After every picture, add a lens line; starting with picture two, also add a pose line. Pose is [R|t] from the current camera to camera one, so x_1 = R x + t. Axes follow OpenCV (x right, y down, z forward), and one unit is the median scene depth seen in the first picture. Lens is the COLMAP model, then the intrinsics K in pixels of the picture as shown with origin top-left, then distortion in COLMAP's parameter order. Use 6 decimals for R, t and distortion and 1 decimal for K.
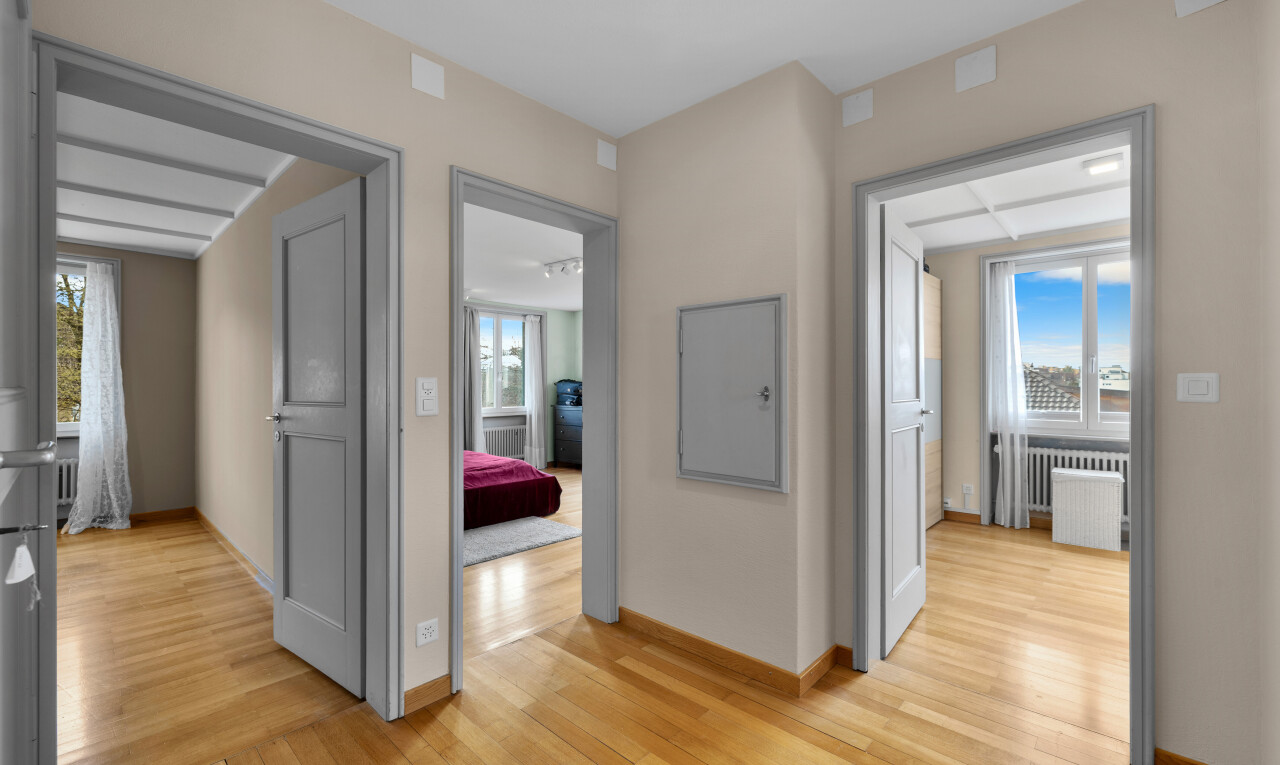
lens RADIAL K [[540.8, 0, 647.8], [0, 540.8, 381.6], [0, 0, 1]] dist [-0.001975, 0.000975]
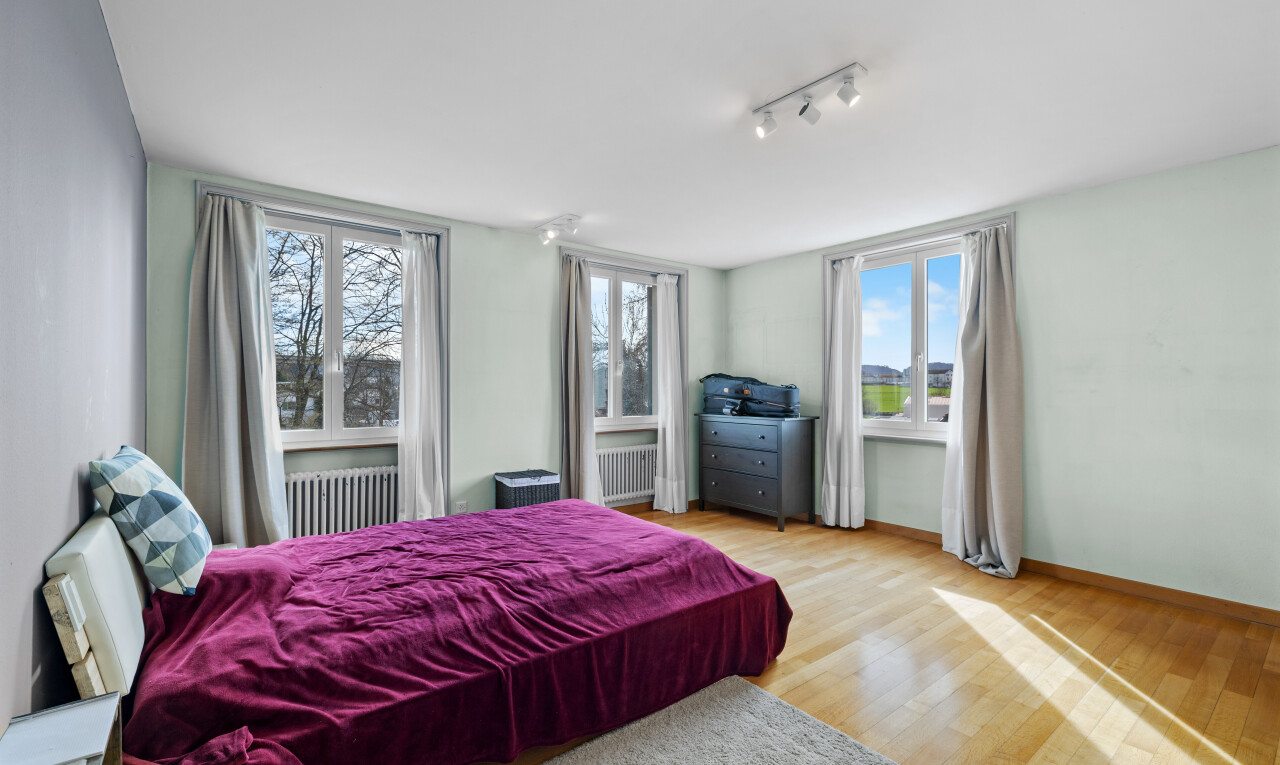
lens RADIAL K [[540.8, 0, 635.1], [0, 540.8, 386.7], [0, 0, 1]] dist [-0.001975, 0.000975]
pose [[0.985113, 0.002606, -0.171890, -0.151163], [-0.001453, 0.999976, 0.006832, 0.007810], [0.171904, -0.006481, 0.985092, 0.386881]]
